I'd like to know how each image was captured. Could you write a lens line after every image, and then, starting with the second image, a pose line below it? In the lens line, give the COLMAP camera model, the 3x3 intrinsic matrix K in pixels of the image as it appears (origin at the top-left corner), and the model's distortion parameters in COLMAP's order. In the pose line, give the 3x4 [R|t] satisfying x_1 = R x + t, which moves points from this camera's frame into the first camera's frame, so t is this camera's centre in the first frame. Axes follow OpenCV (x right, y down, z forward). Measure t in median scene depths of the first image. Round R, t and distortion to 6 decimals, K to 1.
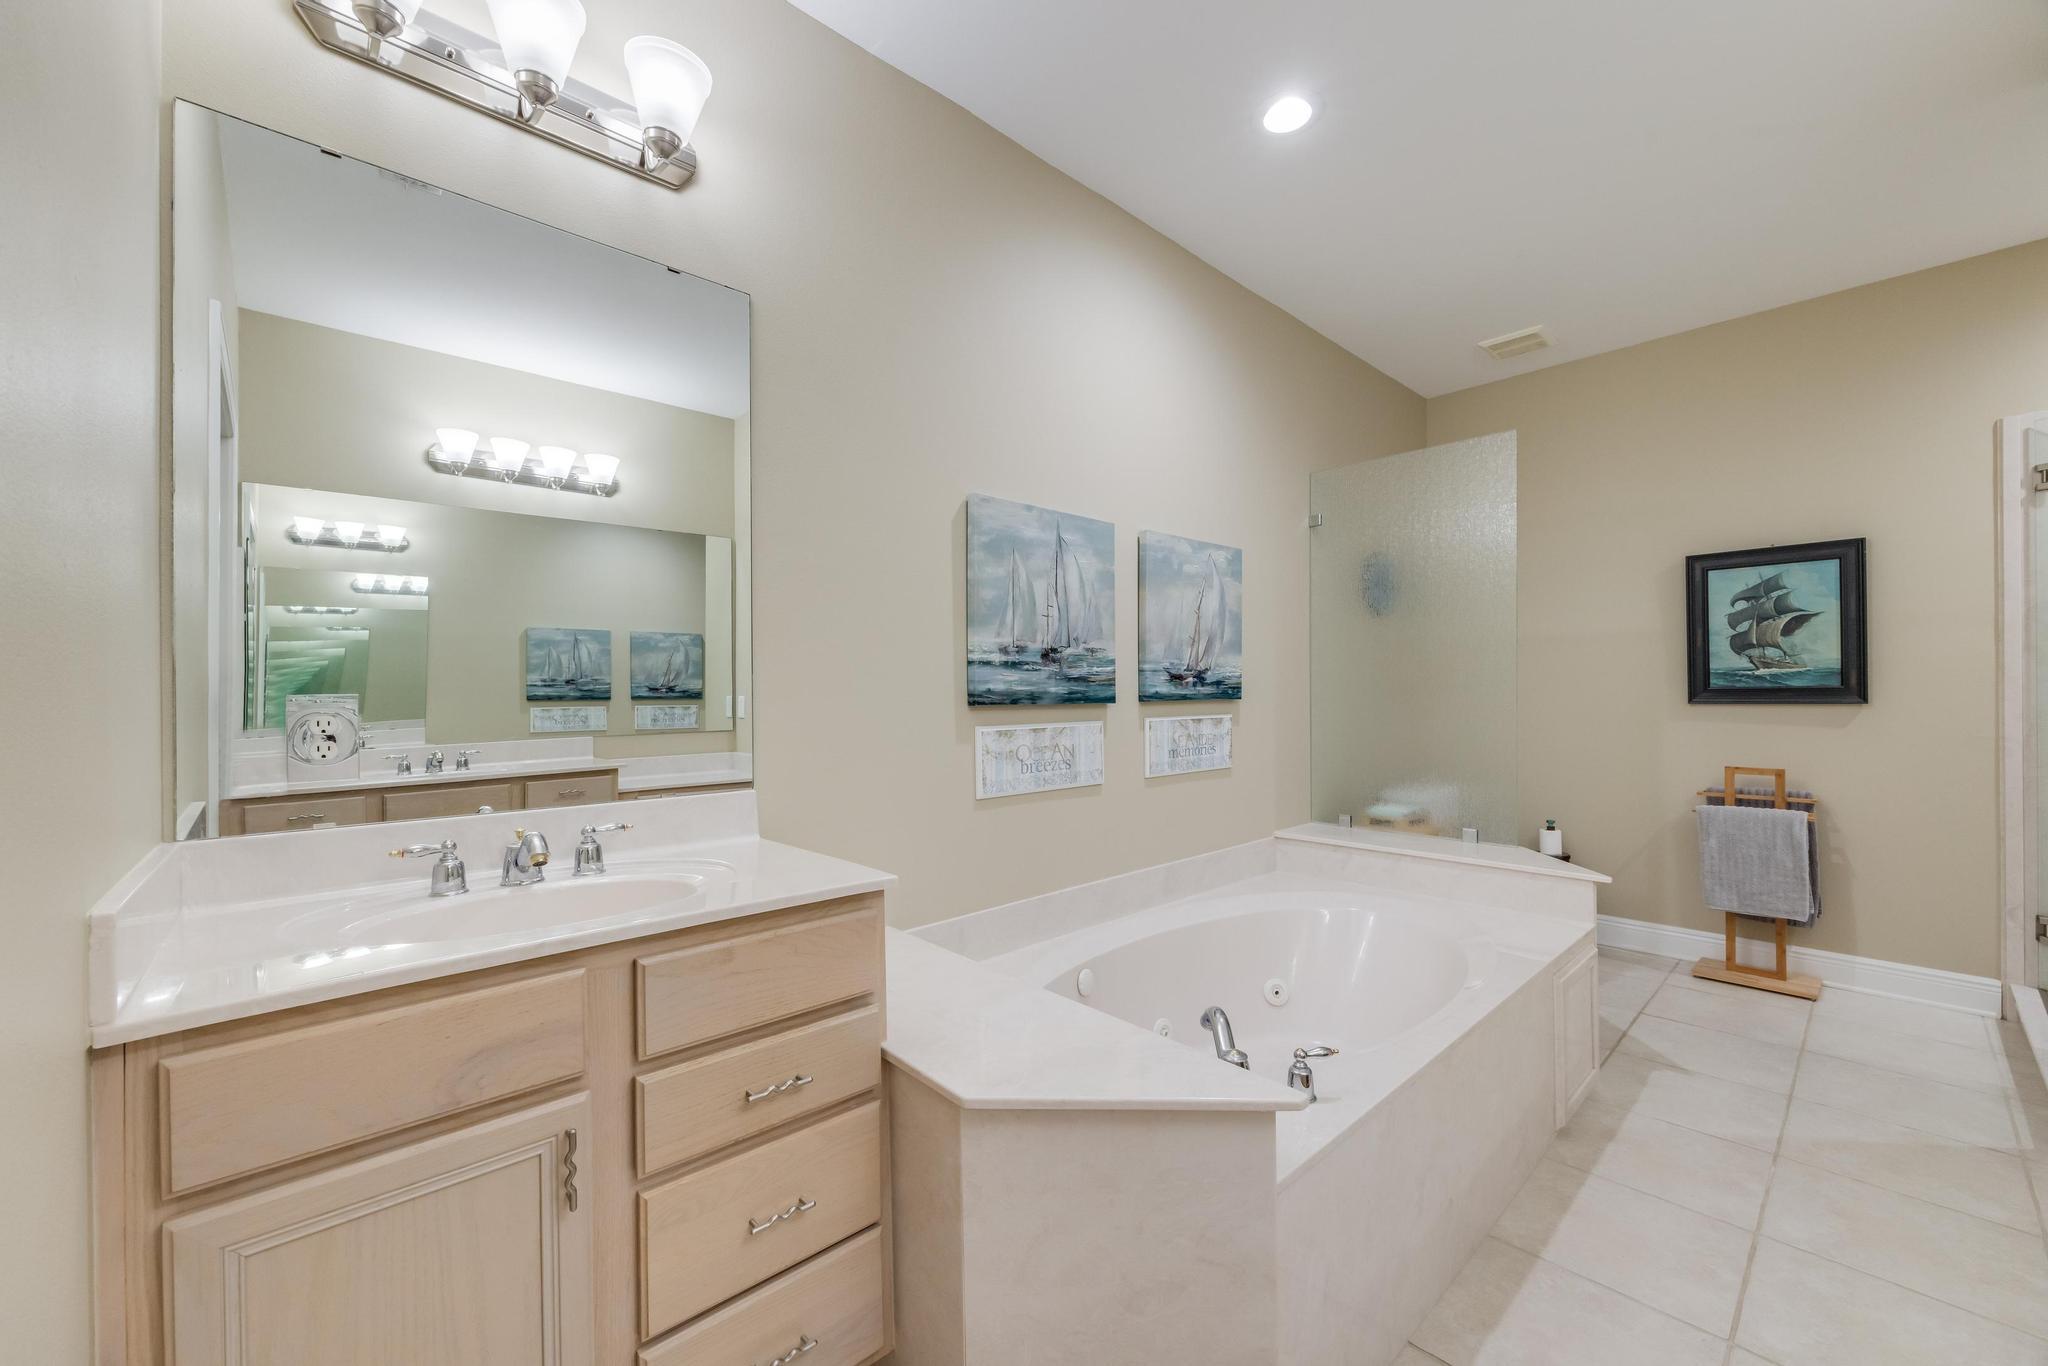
lens RADIAL K [[802.5, 0, 1028.5], [0, 802.5, 691.9], [0, 0, 1]] dist [-0.013107, -0.000307]
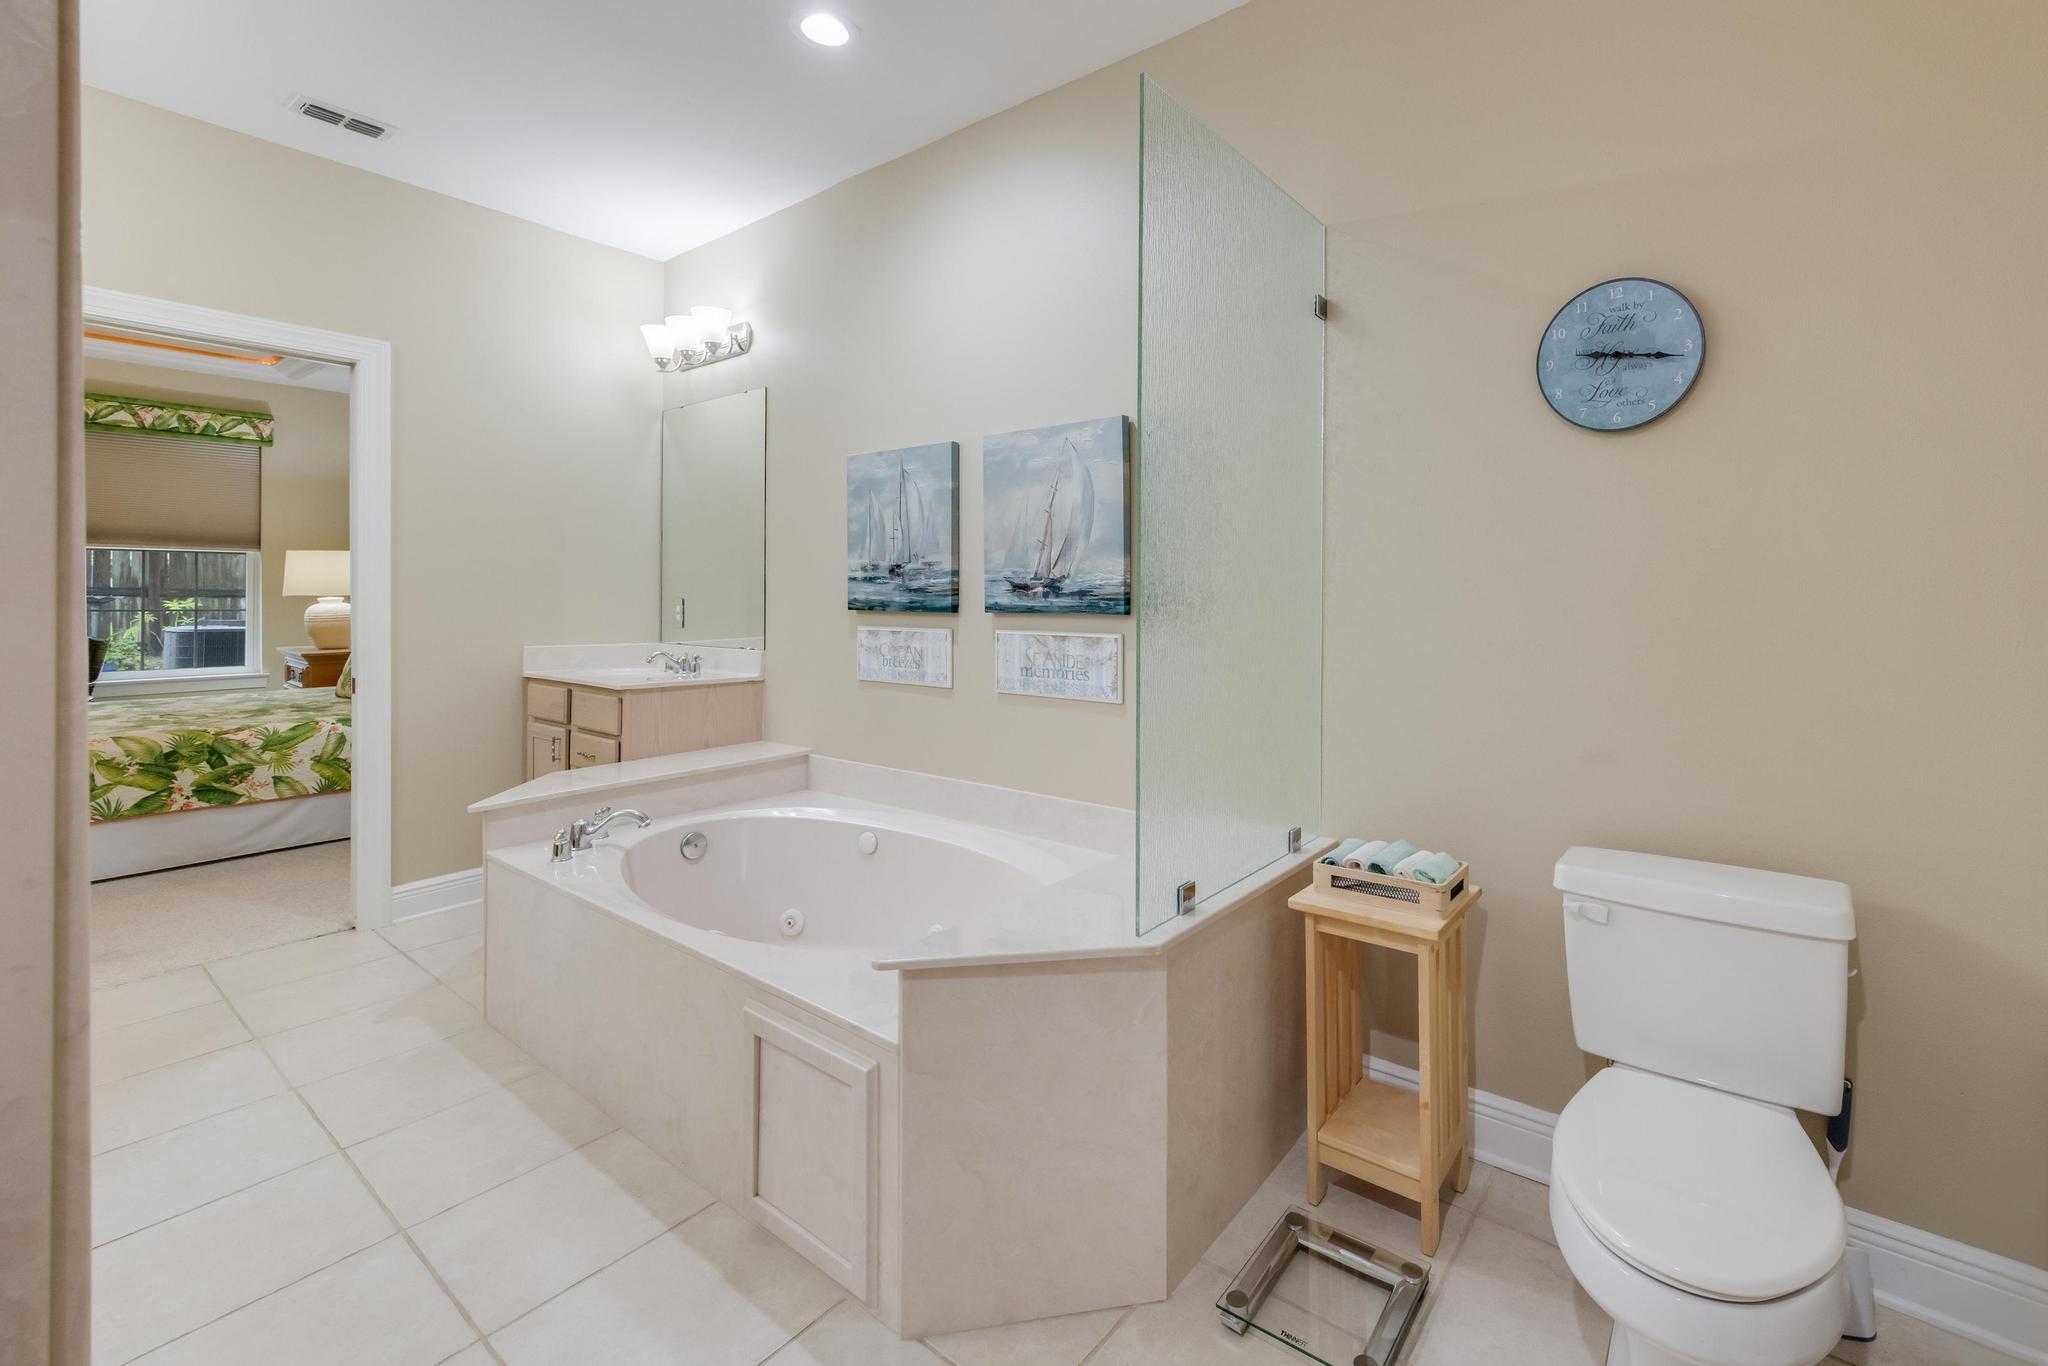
lens RADIAL K [[869.7, 0, 1067.2], [0, 869.7, 576.5], [0, 0, 1]] dist [0.000955, -0.000049]
pose [[0.165661, -0.006529, -0.986161, 1.243206], [0.003303, 0.999976, -0.006065, -0.025743], [0.986177, -0.002253, 0.165678, 0.953584]]
